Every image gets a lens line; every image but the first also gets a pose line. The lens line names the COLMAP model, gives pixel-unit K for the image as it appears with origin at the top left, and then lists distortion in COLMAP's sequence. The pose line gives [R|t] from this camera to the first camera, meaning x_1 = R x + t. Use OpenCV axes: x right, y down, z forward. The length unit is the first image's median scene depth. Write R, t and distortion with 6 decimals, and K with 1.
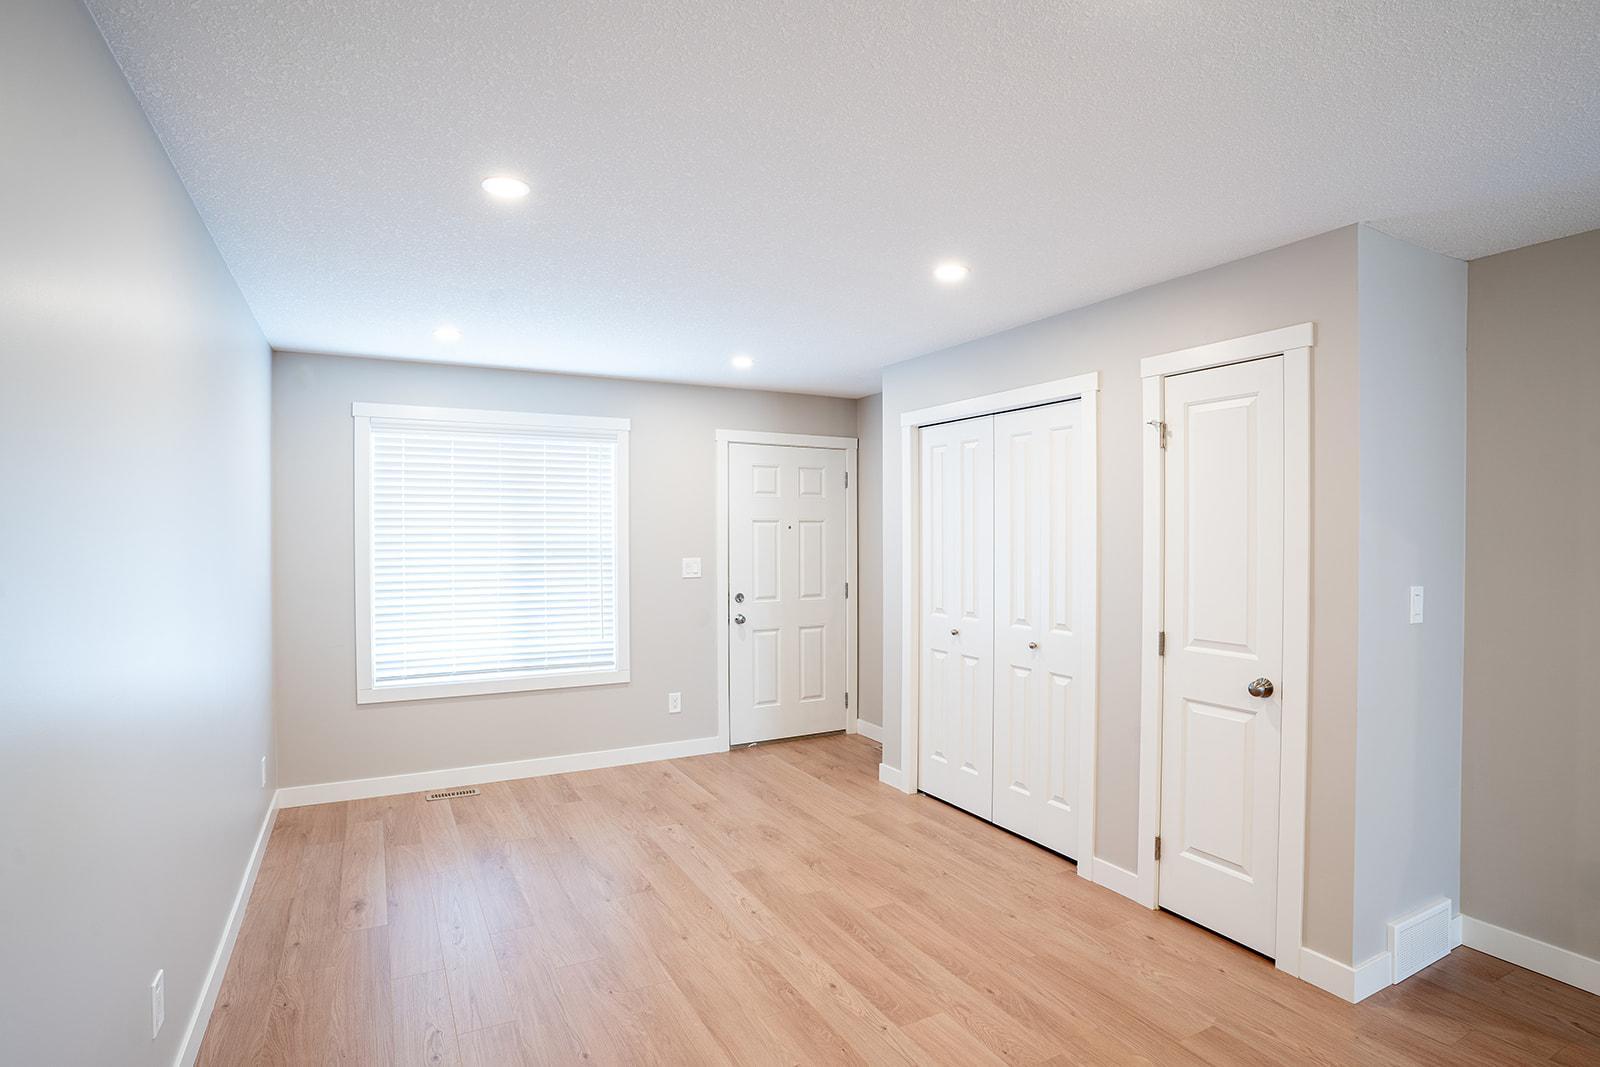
lens RADIAL K [[797.1, 0, 781.4], [0, 797.1, 540.0], [0, 0, 1]] dist [-0.090308, 0.035105]
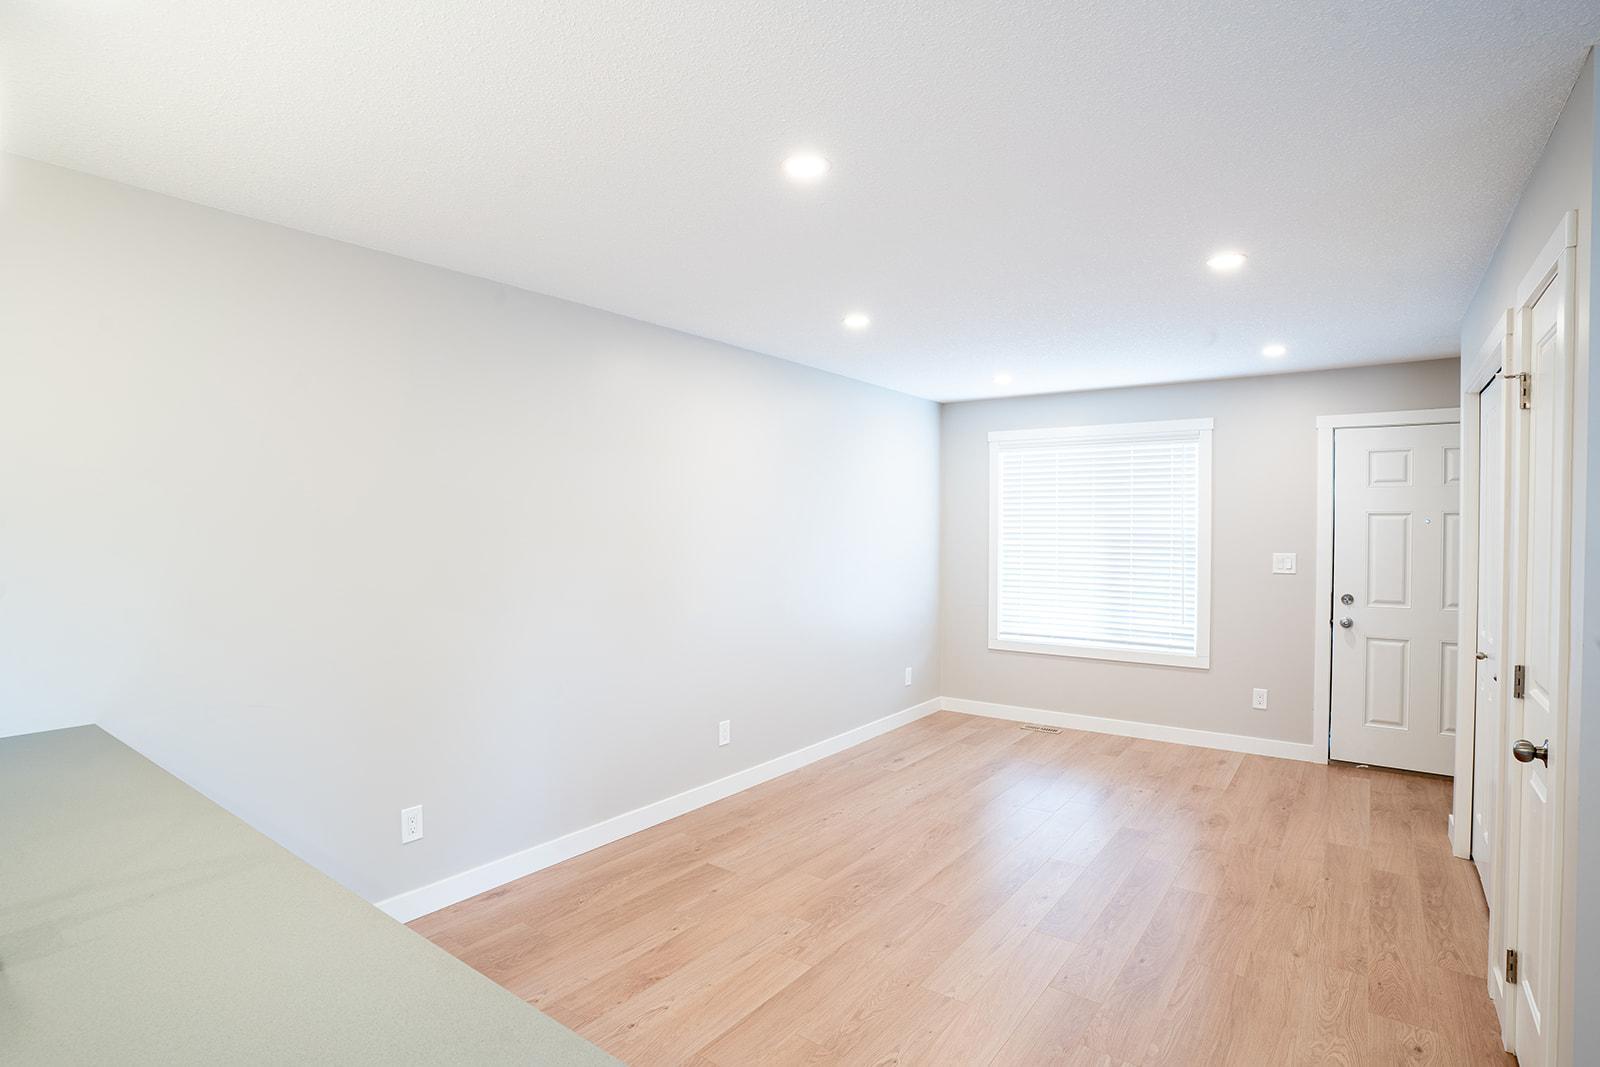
lens RADIAL K [[797.1, 0, 781.4], [0, 797.1, 540.0], [0, 0, 1]] dist [-0.090308, 0.035105]
pose [[0.419782, 0.018245, -0.907441, 0.616906], [-0.011423, 0.999825, 0.014818, -0.000355], [0.907553, 0.004145, 0.419917, 0.067114]]
